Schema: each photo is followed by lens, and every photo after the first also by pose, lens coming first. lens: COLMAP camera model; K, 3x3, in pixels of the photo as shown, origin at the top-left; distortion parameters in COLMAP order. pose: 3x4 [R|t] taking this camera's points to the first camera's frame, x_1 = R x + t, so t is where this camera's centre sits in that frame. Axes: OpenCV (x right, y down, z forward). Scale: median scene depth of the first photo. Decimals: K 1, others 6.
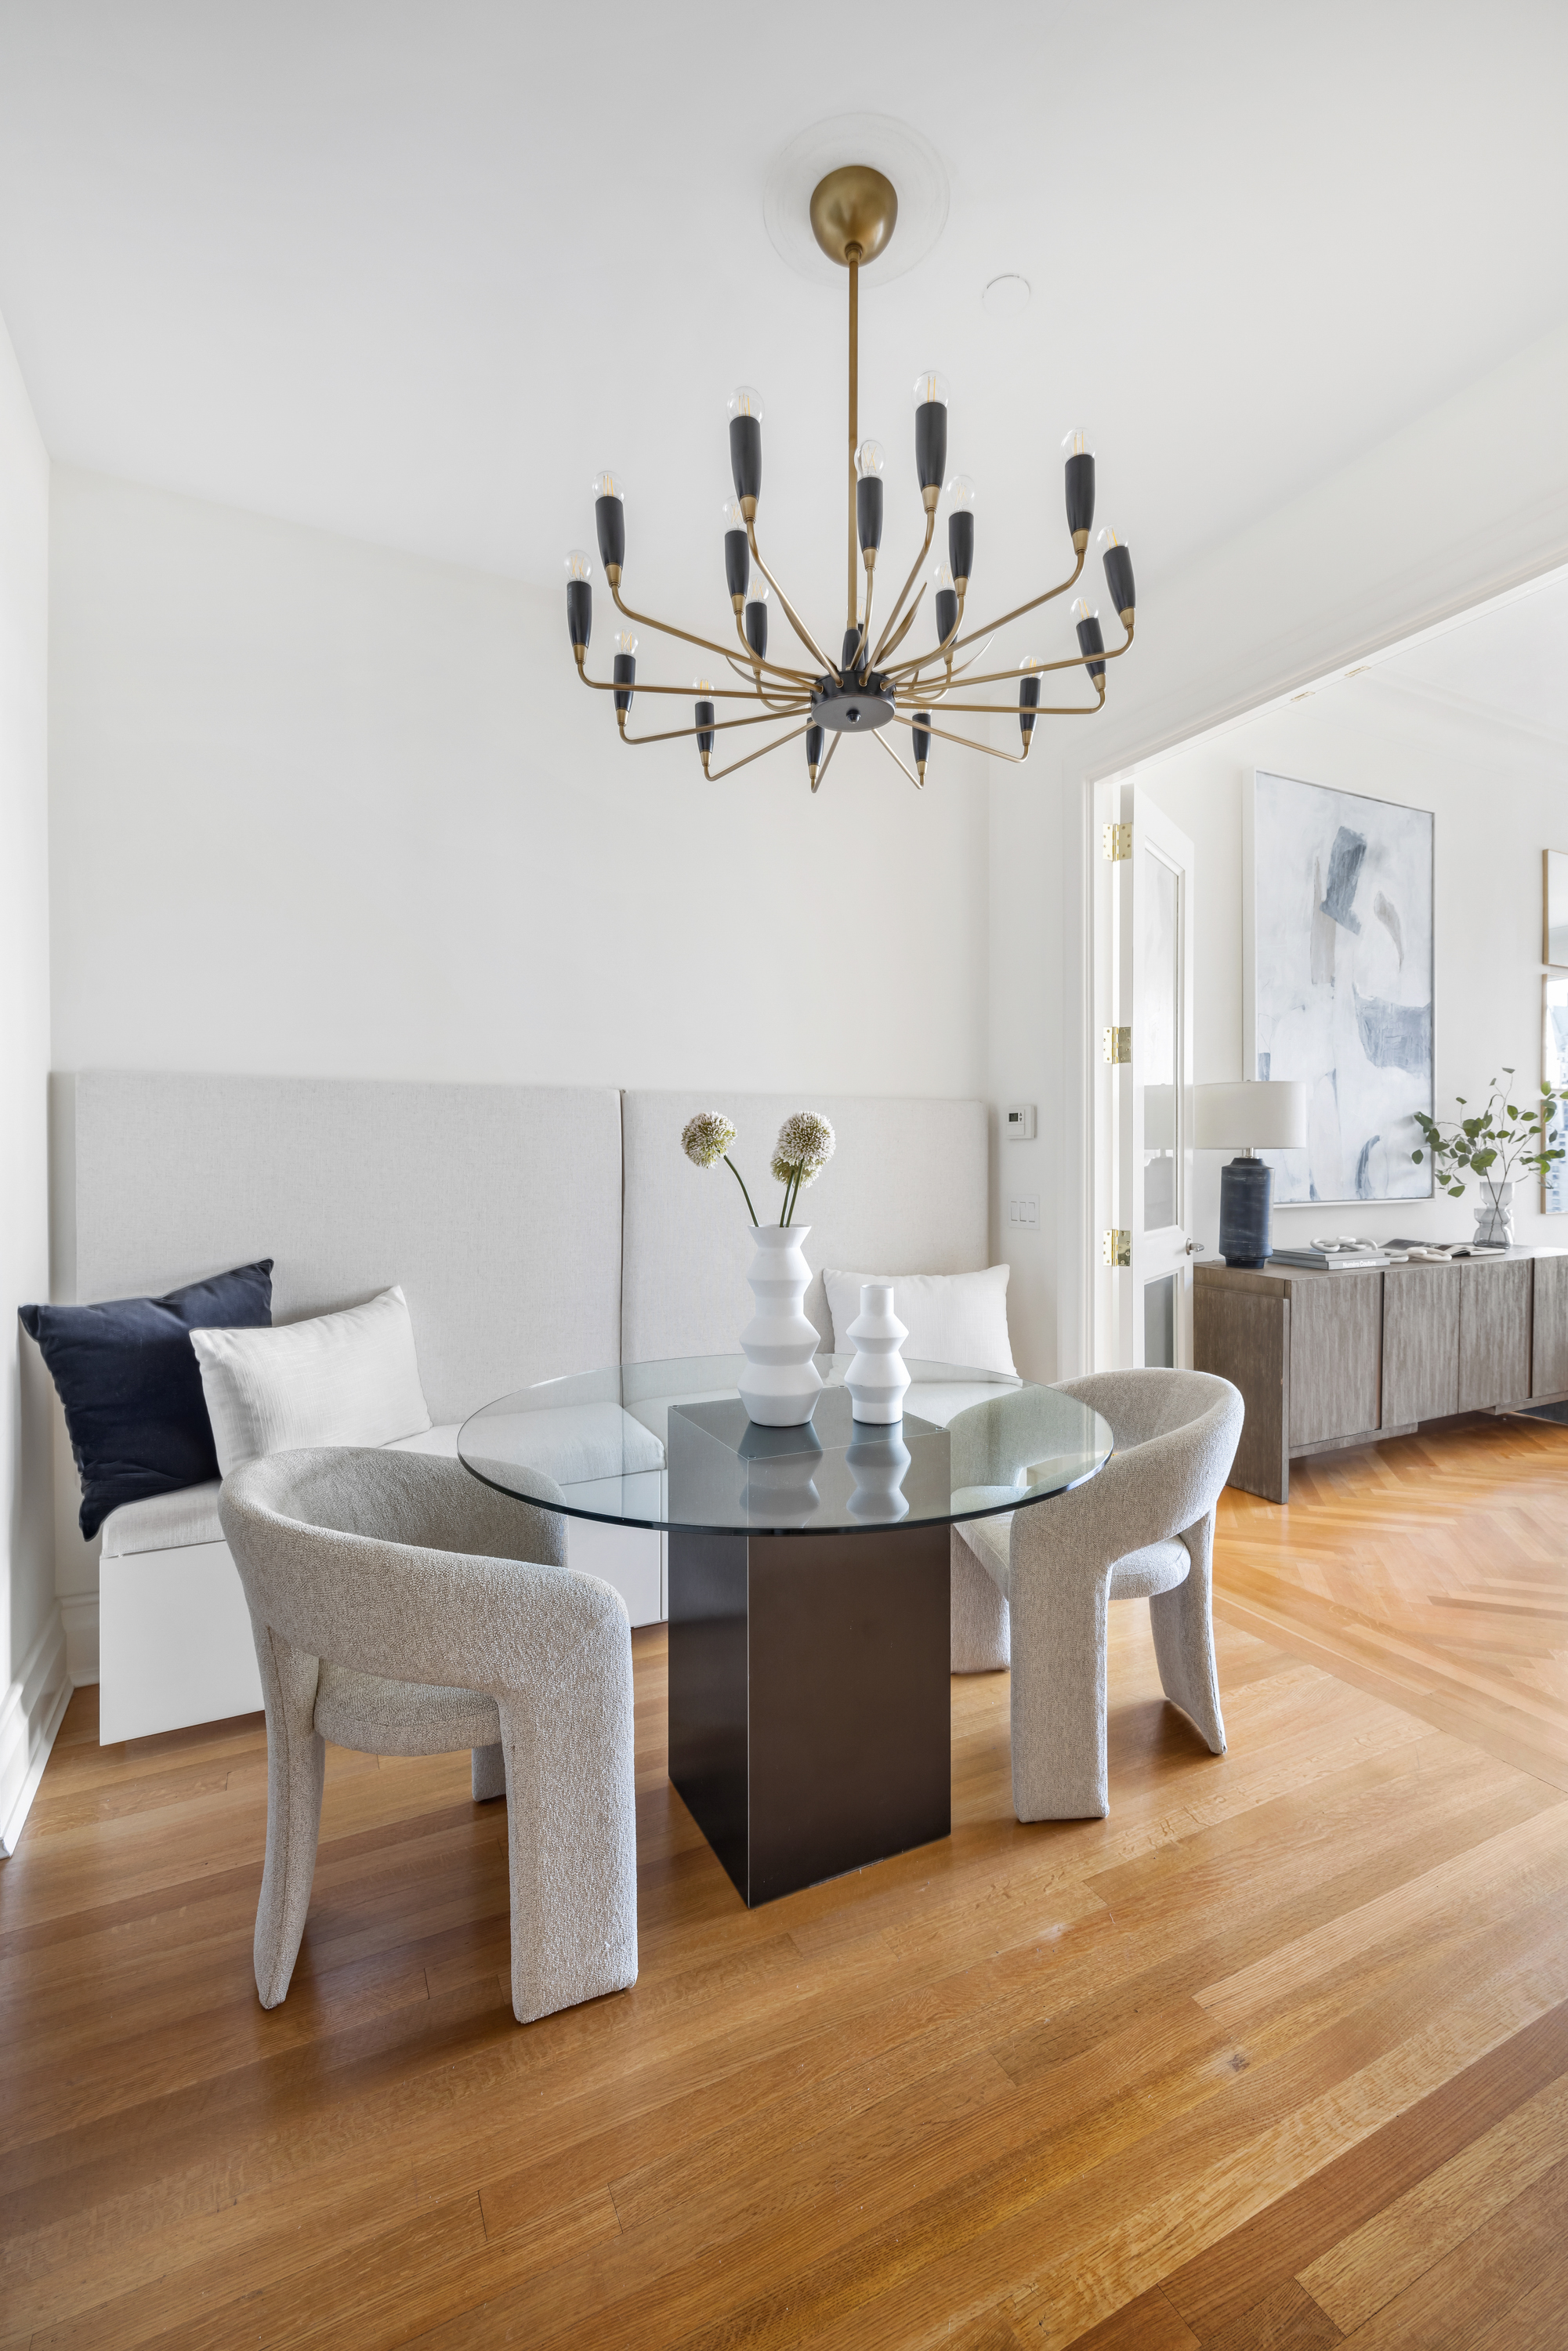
lens RADIAL K [[1013.7, 0, 847.4], [0, 1013.7, 1148.4], [0, 0, 1]] dist [0.004064, 0.000145]
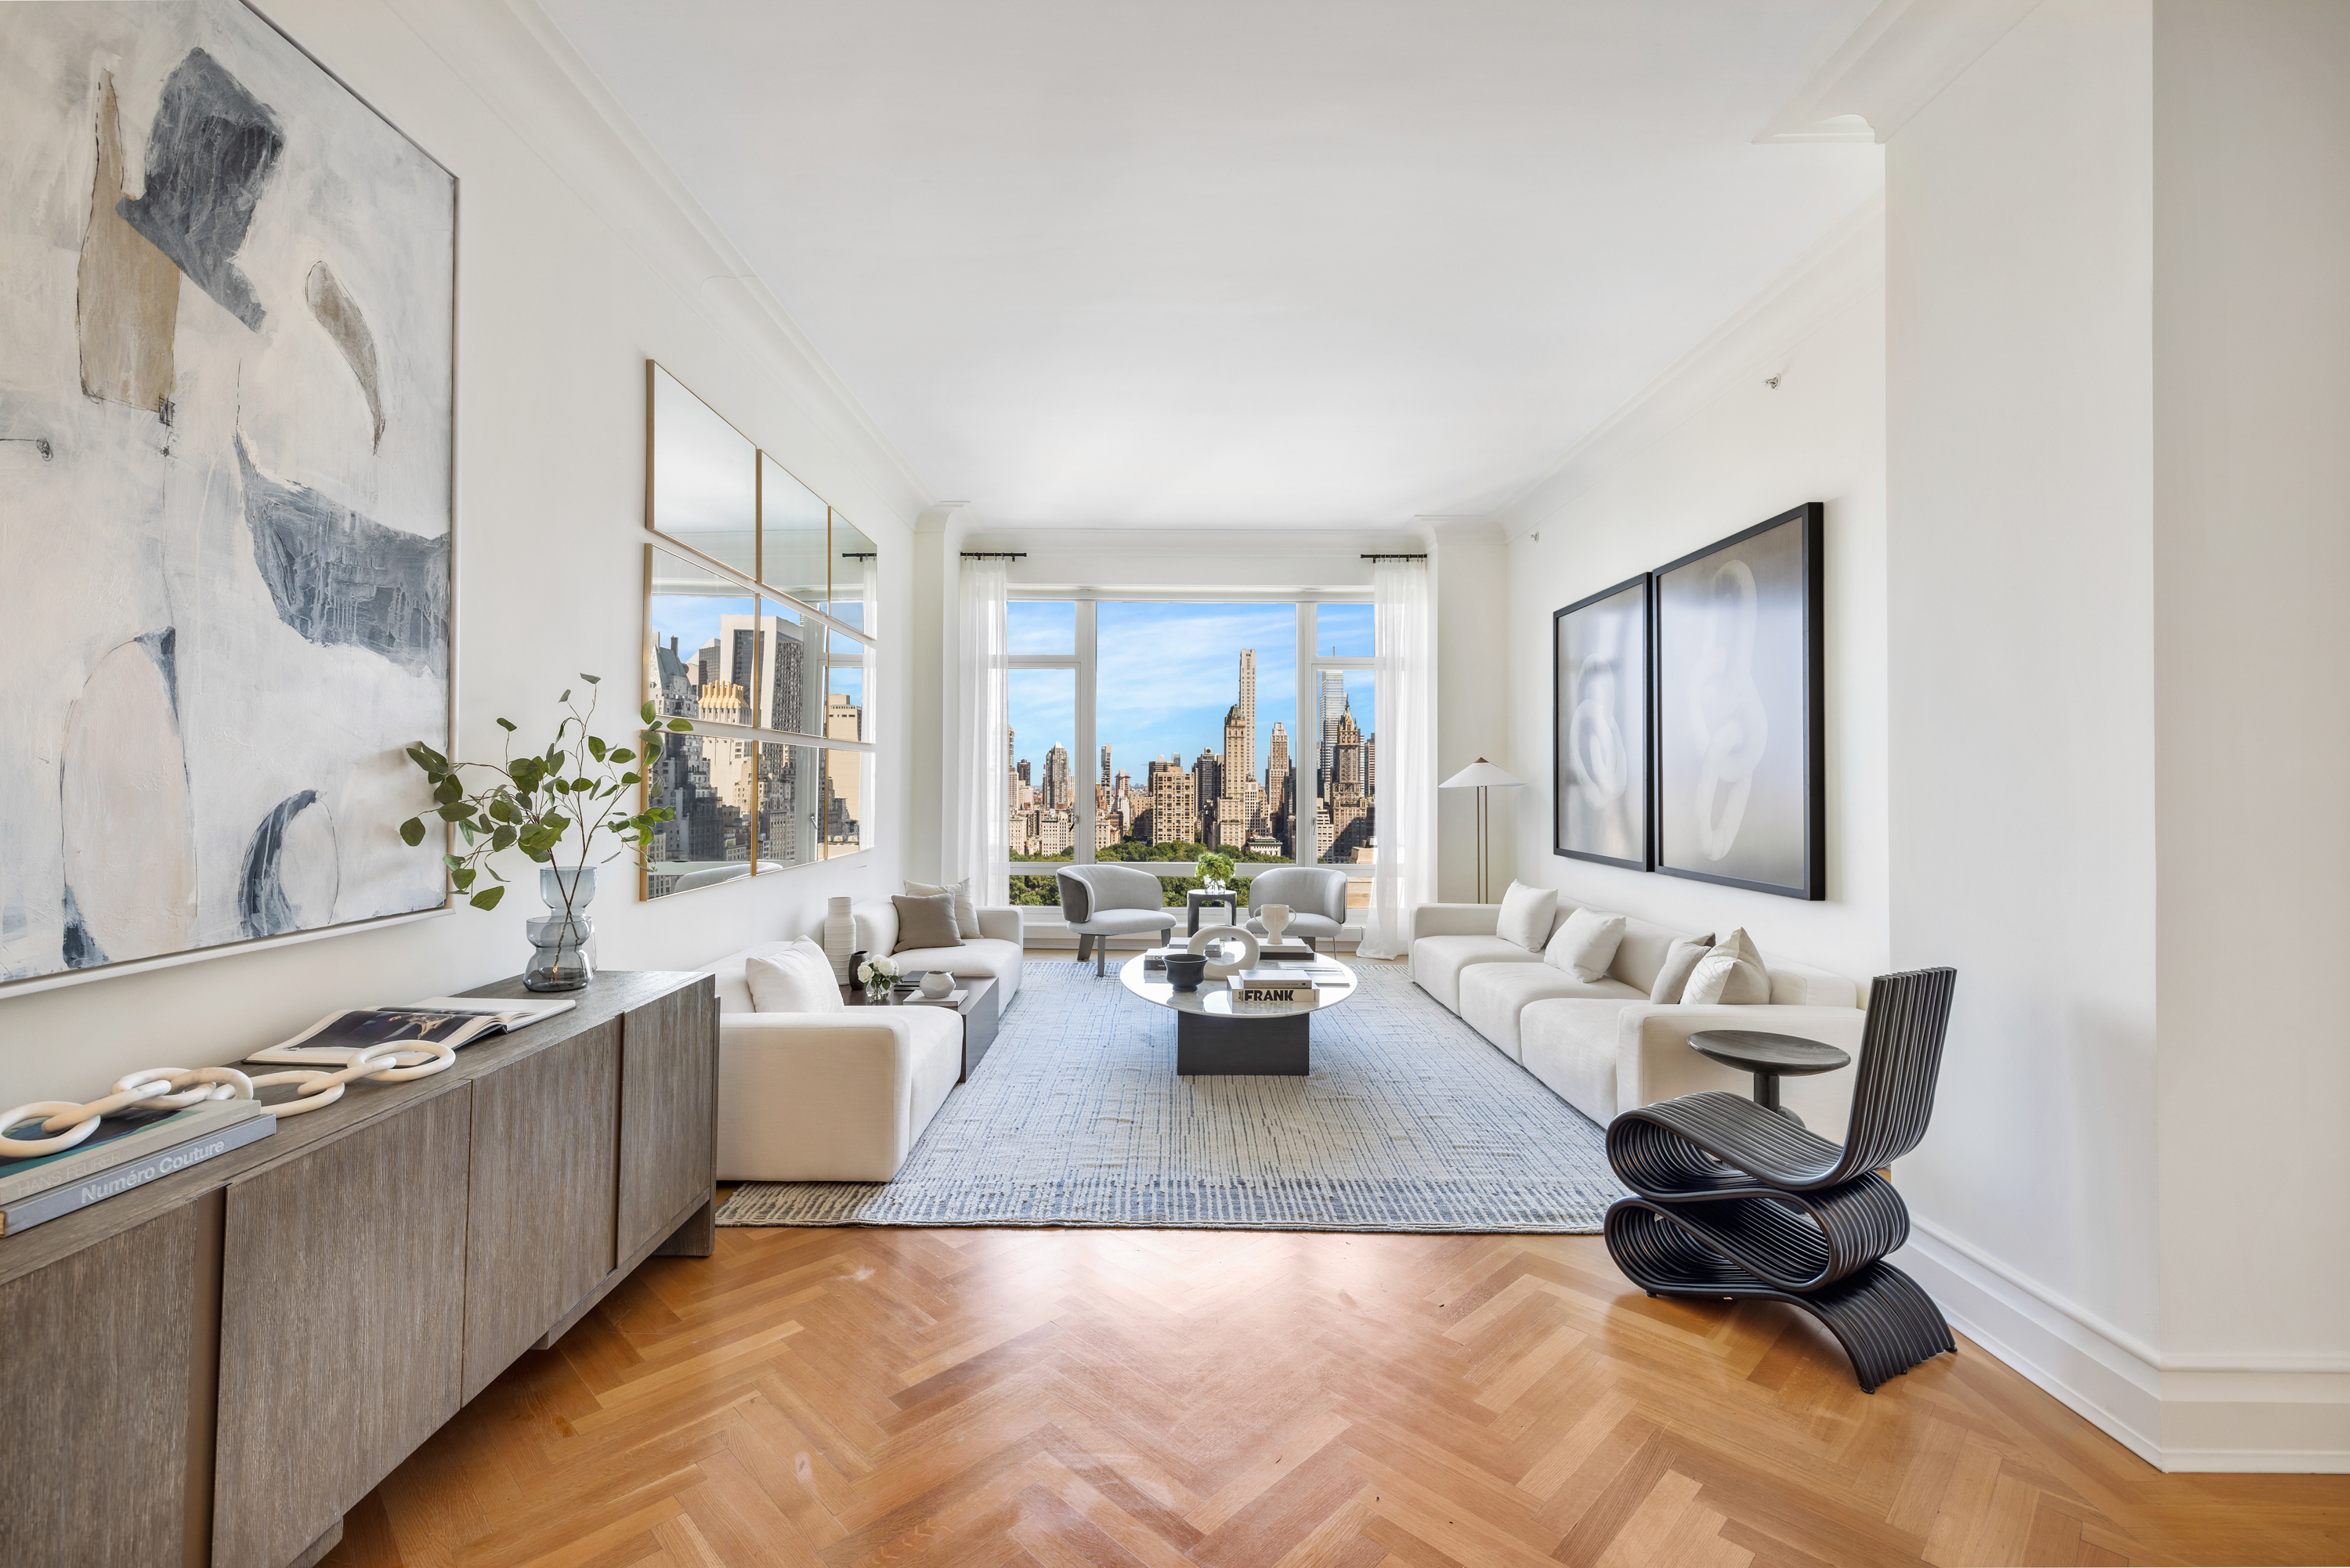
lens RADIAL K [[1013.2, 0, 1127.8], [0, 1013.2, 771.4], [0, 0, 1]] dist [0.004064, 0.000145]
pose [[0.505222, 0.009802, 0.862934, 0.306712], [-0.005904, 0.999951, -0.007902, -0.019896], [-0.862969, -0.001102, 0.505256, 0.441201]]
